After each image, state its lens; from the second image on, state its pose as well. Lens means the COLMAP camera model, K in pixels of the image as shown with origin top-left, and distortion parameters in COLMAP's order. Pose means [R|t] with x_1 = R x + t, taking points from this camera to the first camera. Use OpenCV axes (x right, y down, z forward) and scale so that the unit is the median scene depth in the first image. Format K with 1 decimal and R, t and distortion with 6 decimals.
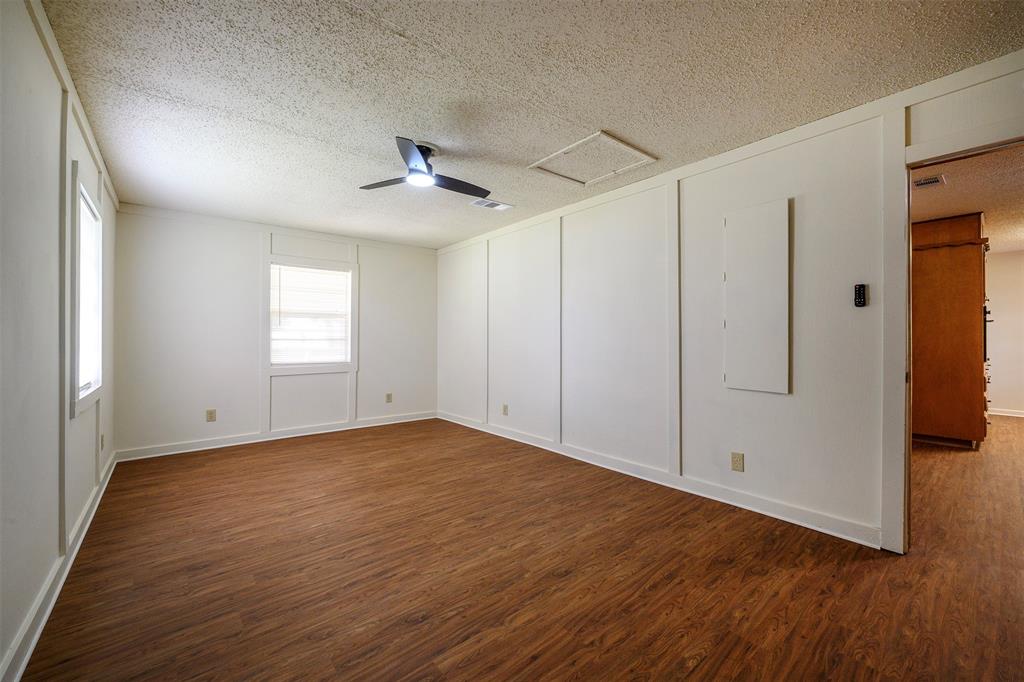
lens RADIAL K [[408.9, 0, 506.1], [0, 408.9, 336.0], [0, 0, 1]] dist [-0.003140, 0.000021]
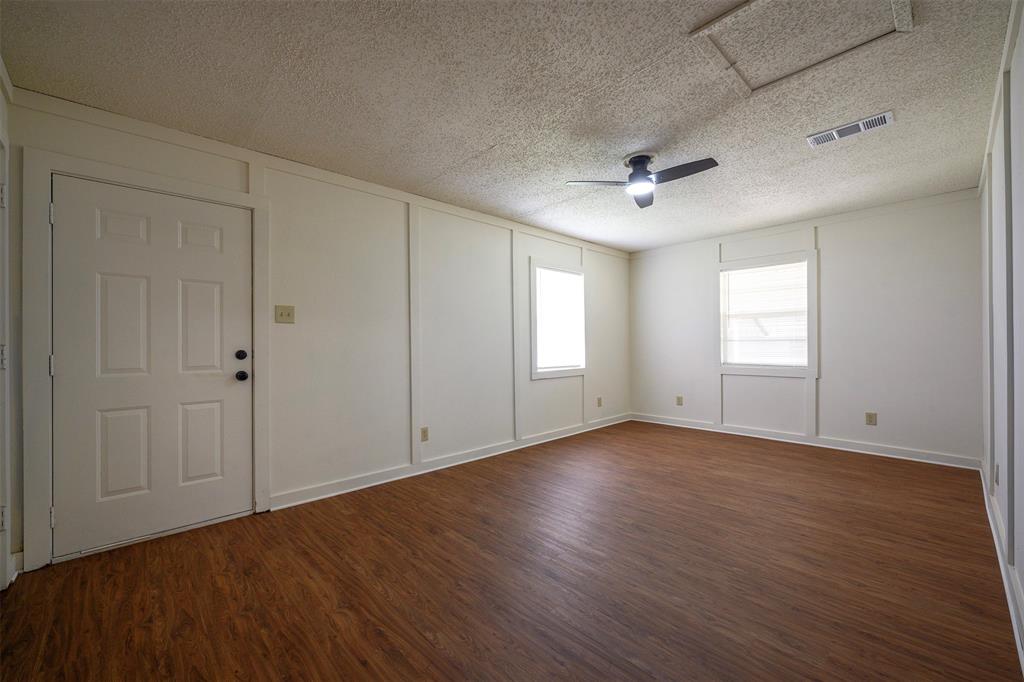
lens RADIAL K [[408.9, 0, 505.2], [0, 408.9, 340.2], [0, 0, 1]] dist [-0.003140, 0.000021]
pose [[0.062284, -0.004918, -0.998046, 0.770195], [0.015595, 0.999871, -0.003954, 0.003230], [0.997937, -0.015318, 0.062353, 0.560307]]
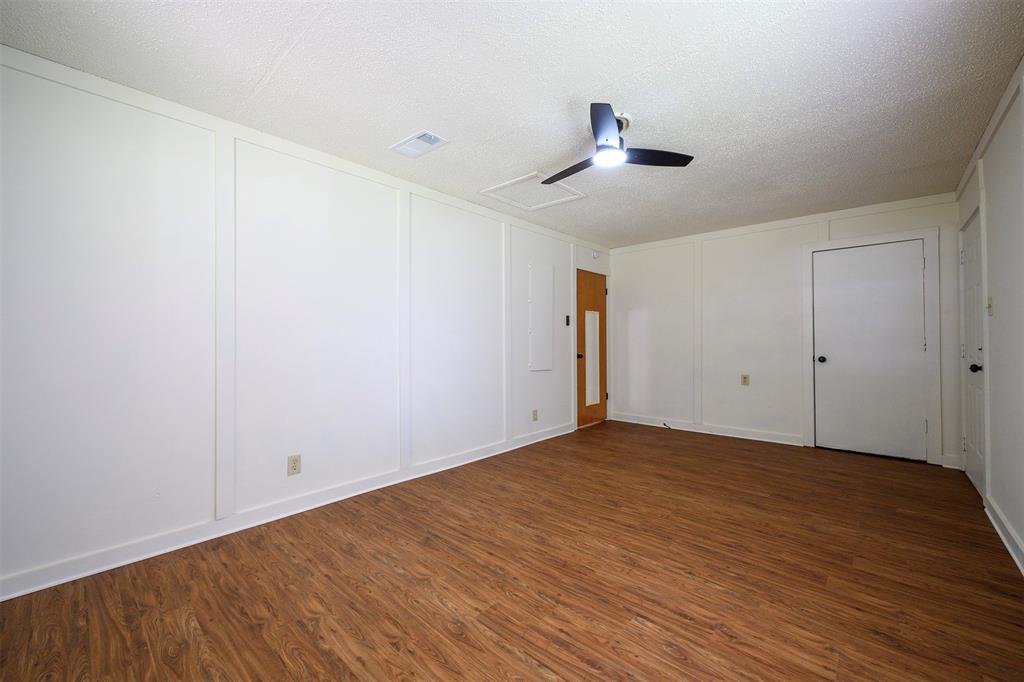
lens RADIAL K [[408.9, 0, 513.3], [0, 408.9, 338.5], [0, 0, 1]] dist [-0.003140, 0.000021]
pose [[-0.157106, 0.006817, 0.987558, -0.989338], [-0.003371, 0.999967, -0.007439, 0.012511], [-0.987576, -0.004498, -0.157078, 1.278482]]
